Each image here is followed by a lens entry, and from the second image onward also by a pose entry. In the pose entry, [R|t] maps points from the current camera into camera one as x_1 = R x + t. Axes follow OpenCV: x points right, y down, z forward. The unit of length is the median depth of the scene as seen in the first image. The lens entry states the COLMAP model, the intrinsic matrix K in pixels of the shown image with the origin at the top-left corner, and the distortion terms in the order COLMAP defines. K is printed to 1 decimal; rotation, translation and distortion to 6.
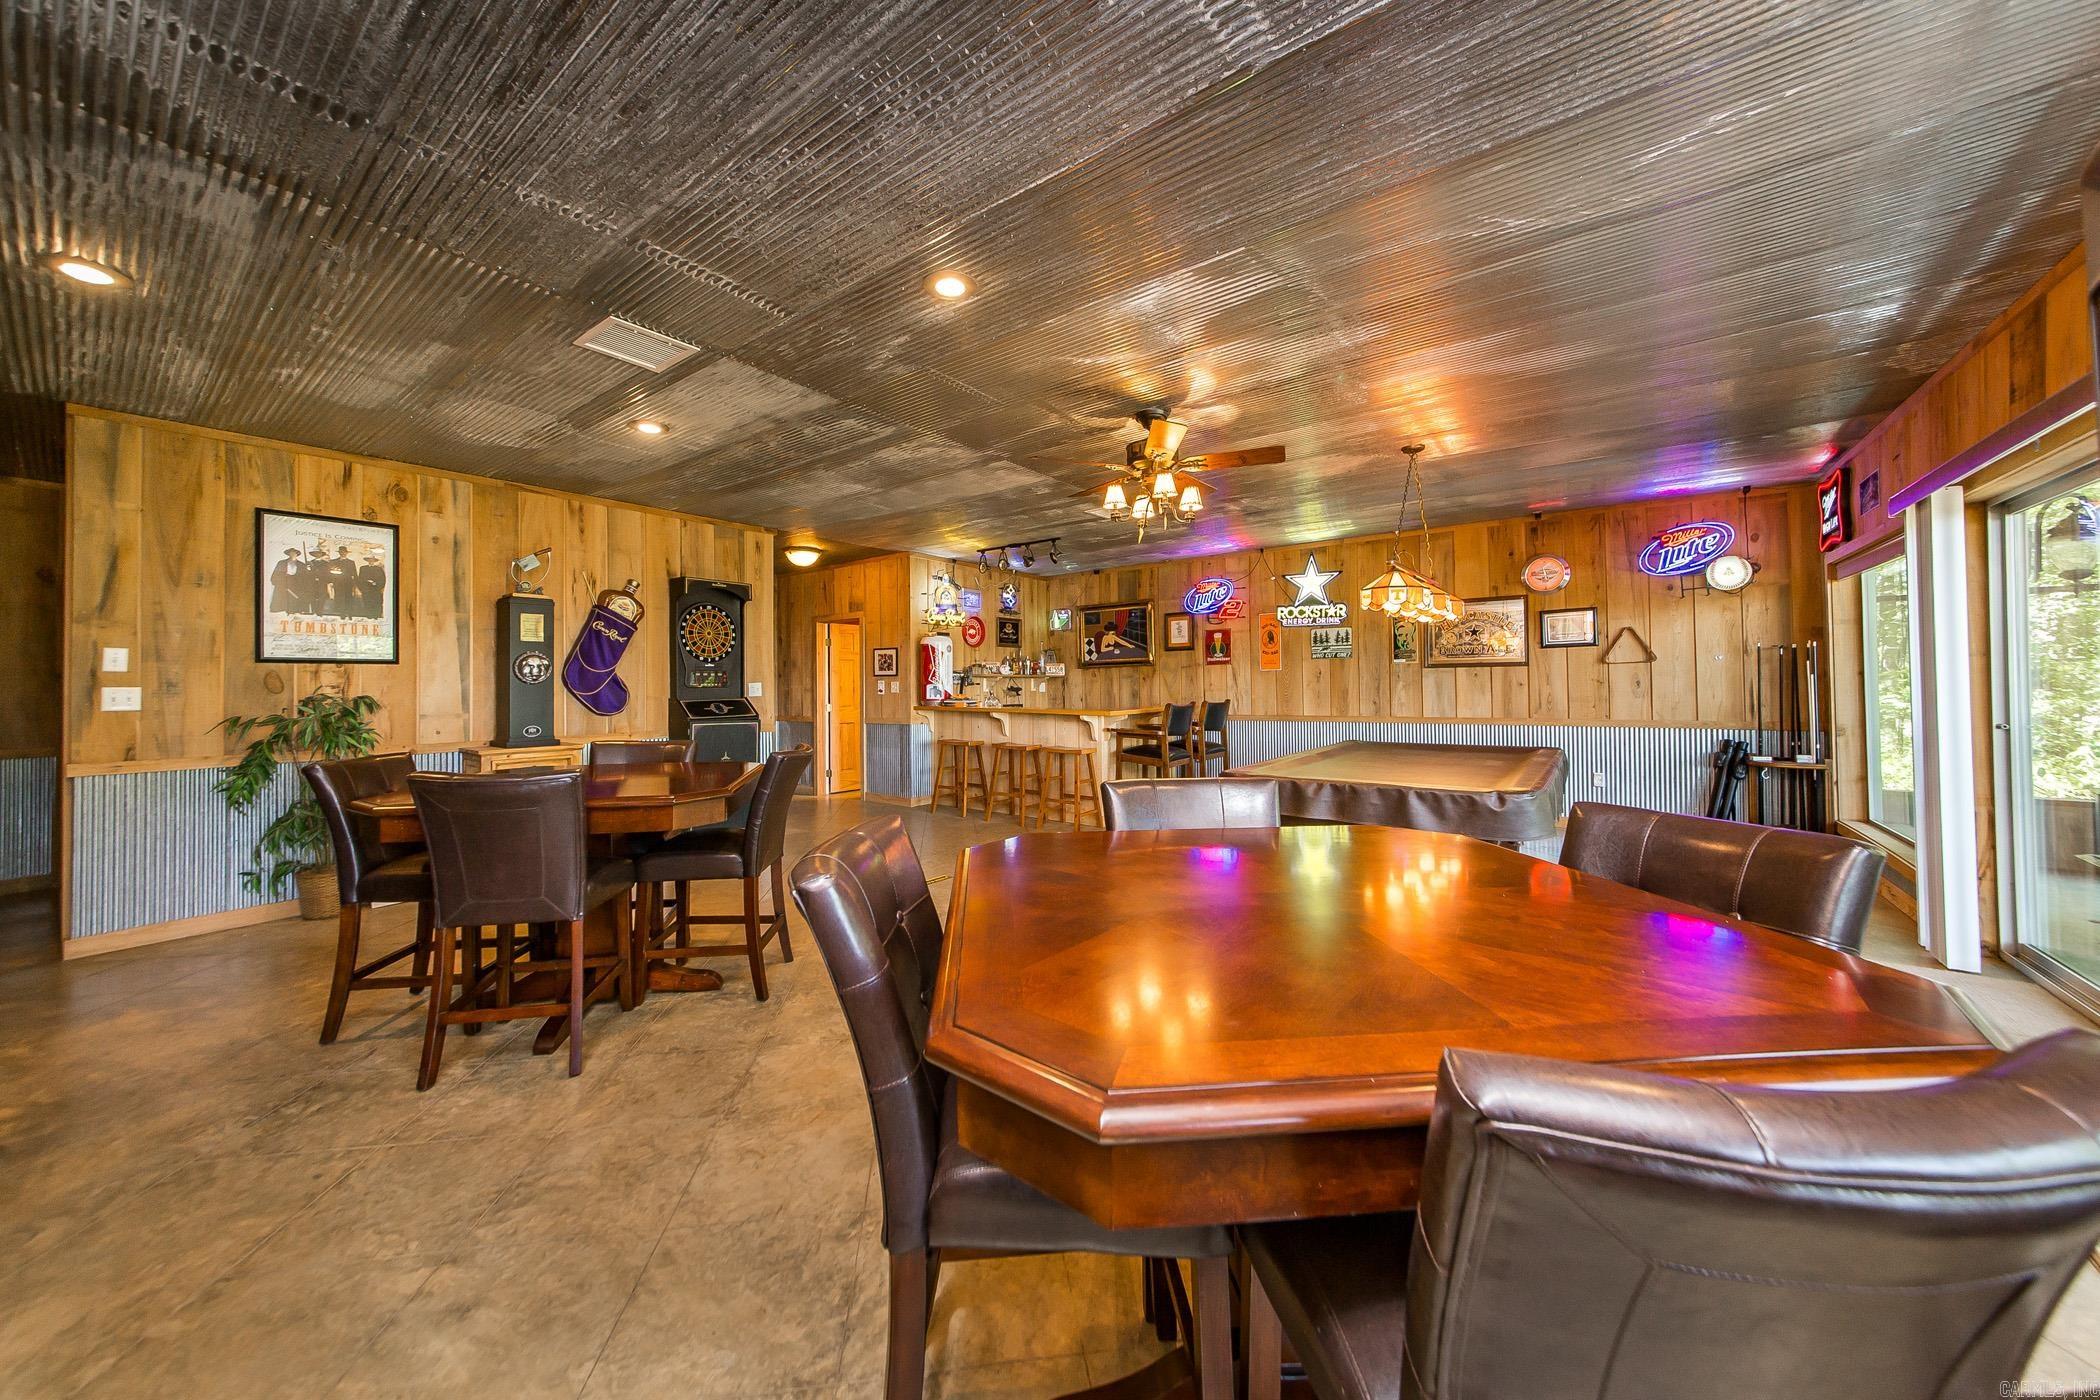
lens RADIAL K [[741.8, 0, 1064.8], [0, 741.8, 680.6], [0, 0, 1]] dist [-0.001420, 0.000787]
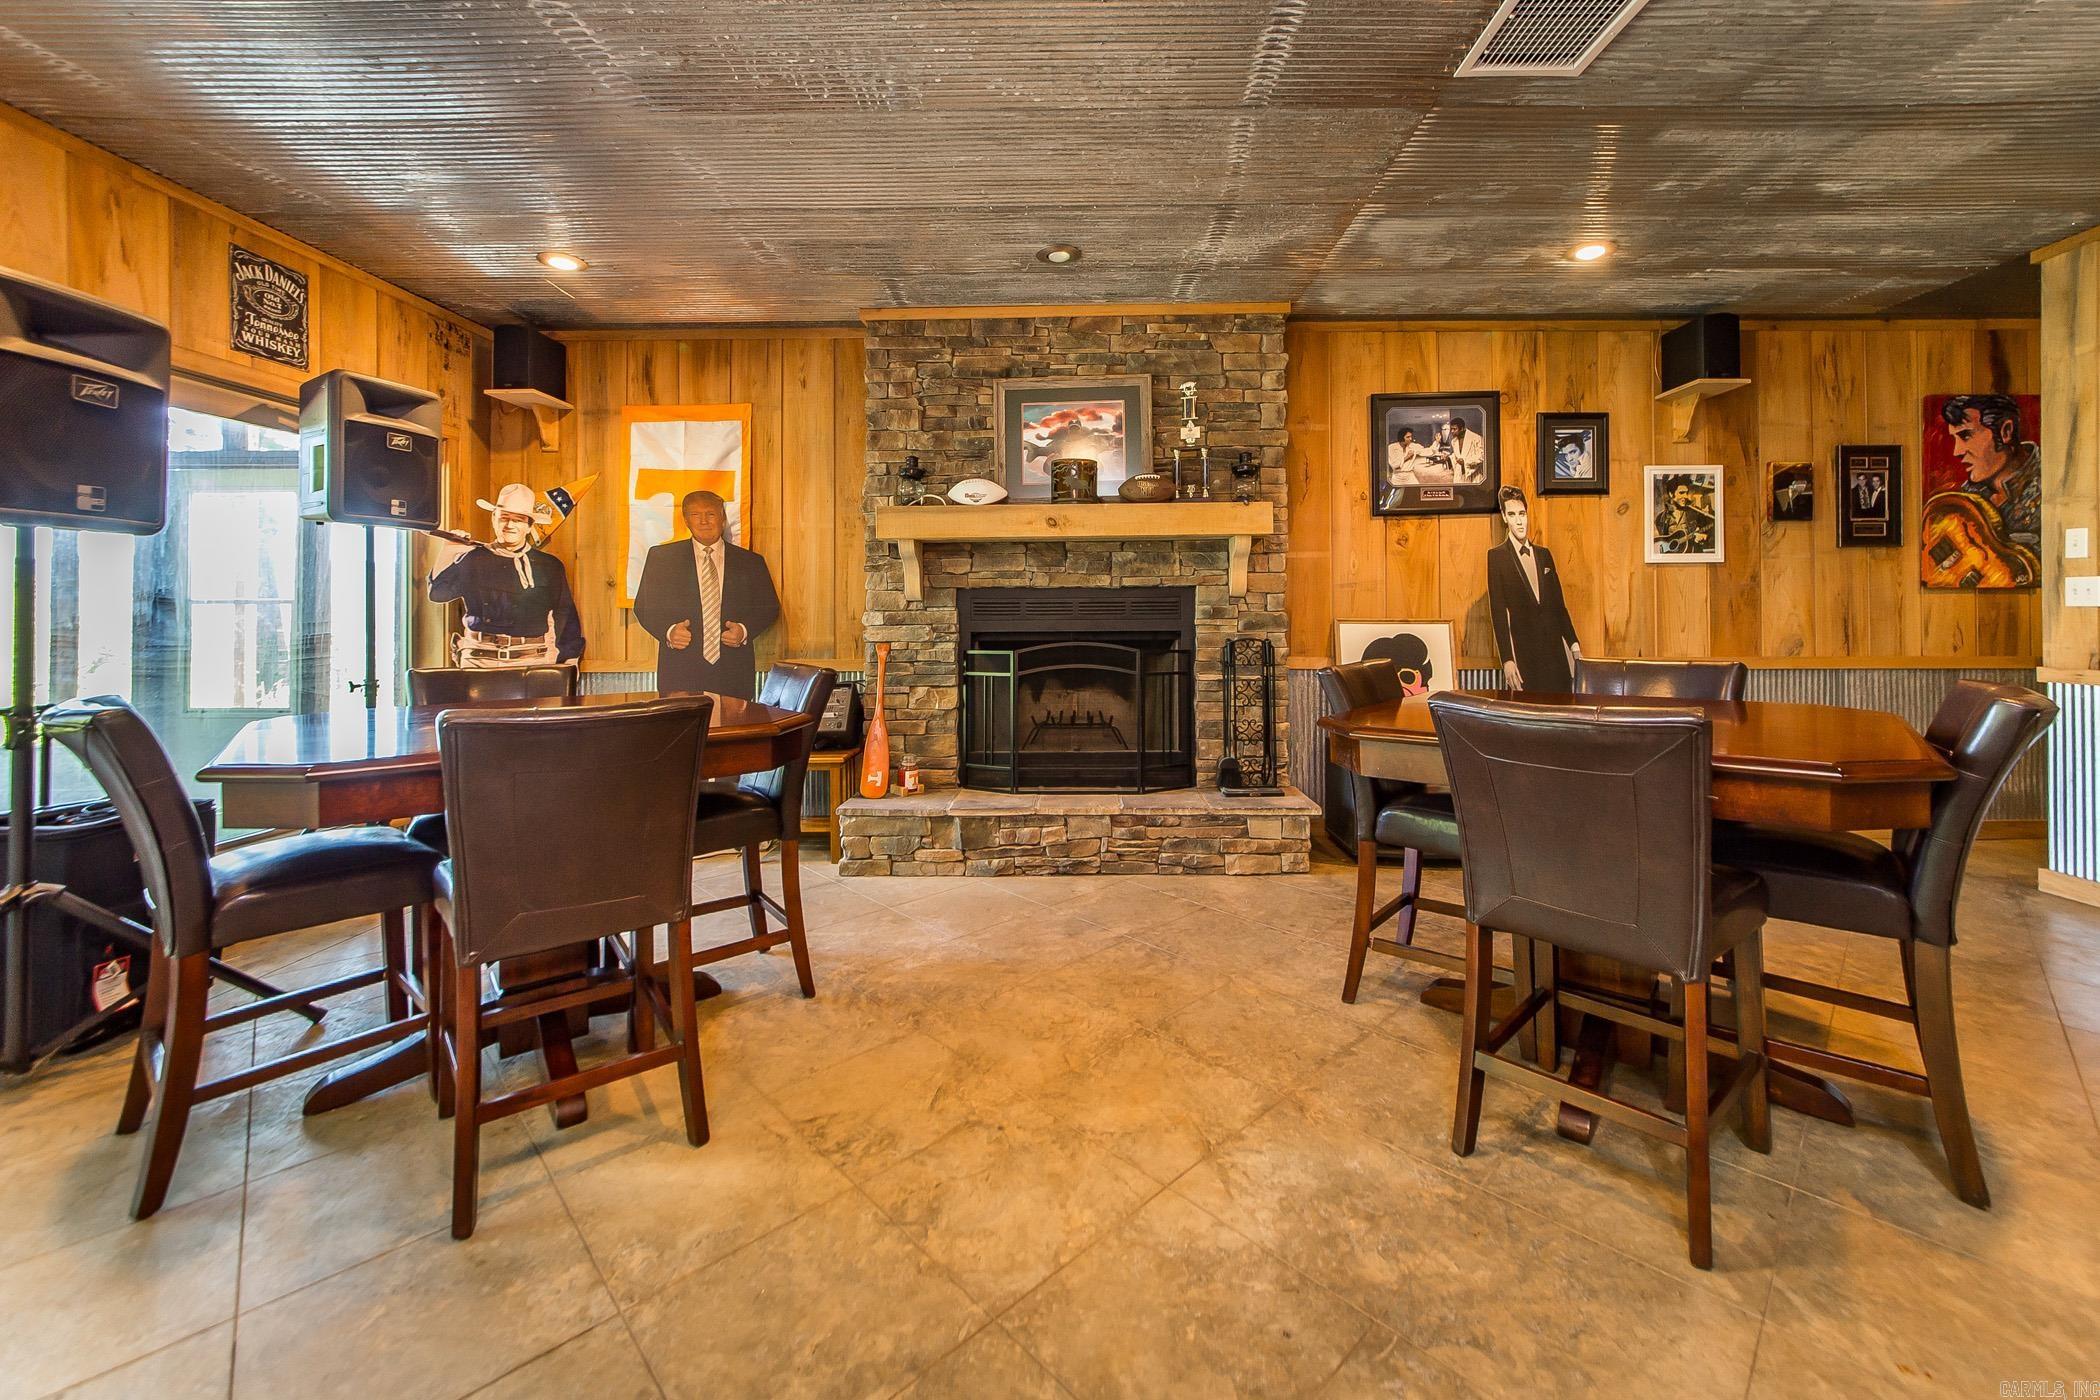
lens RADIAL K [[840.1, 0, 1081.1], [0, 840.1, 604.6], [0, 0, 1]] dist [-0.003008, -0.000875]
pose [[-0.822669, 0.004134, -0.568506, 0.107173], [0.013576, 0.999831, -0.012376, 0.028877], [0.568359, -0.017899, -0.822586, 0.925782]]
